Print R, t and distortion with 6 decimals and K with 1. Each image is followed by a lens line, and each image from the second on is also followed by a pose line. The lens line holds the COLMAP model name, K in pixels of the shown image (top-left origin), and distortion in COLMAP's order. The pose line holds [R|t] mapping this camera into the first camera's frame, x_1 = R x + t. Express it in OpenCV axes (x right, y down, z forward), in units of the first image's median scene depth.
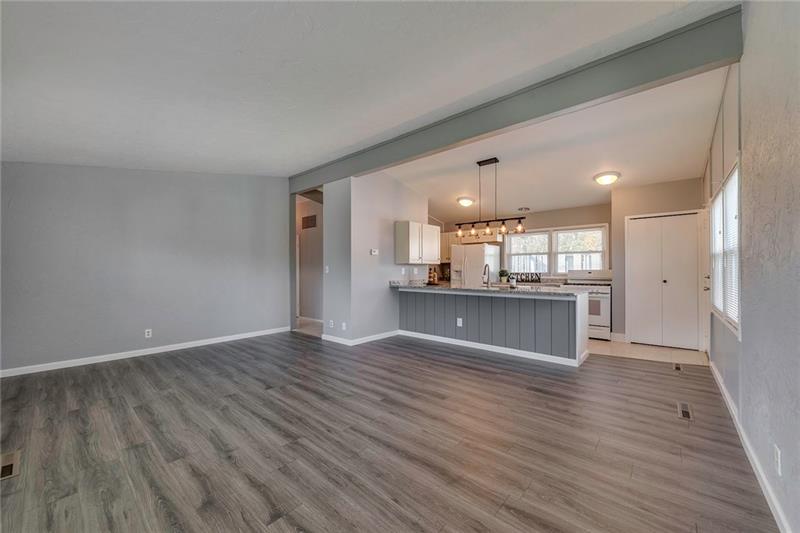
lens RADIAL K [[308.2, 0, 399.2], [0, 308.2, 264.7], [0, 0, 1]] dist [-0.003311, 0.001048]
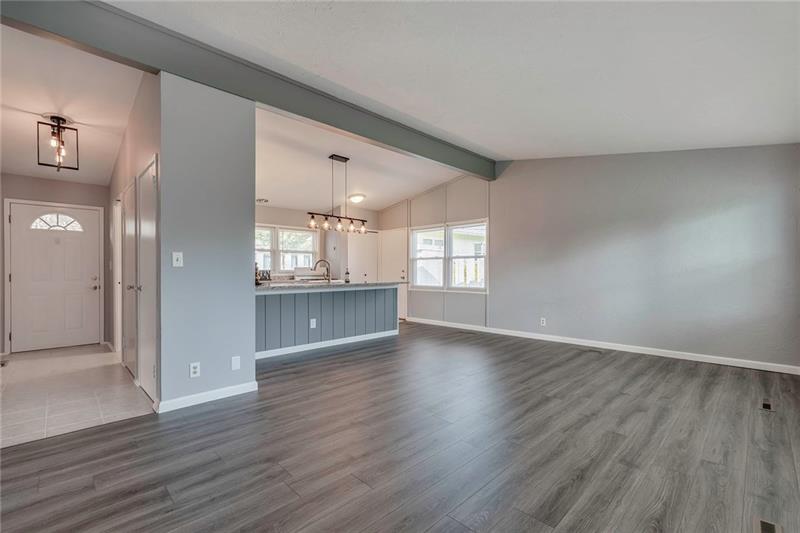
lens RADIAL K [[352.8, 0, 398.7], [0, 352.8, 272.2], [0, 0, 1]] dist [-0.004255, -0.001524]
pose [[0.082354, -0.005067, 0.996590, -1.007657], [-0.012000, 0.999910, 0.006076, 0.035654], [-0.996531, -0.012460, 0.082286, 0.839720]]
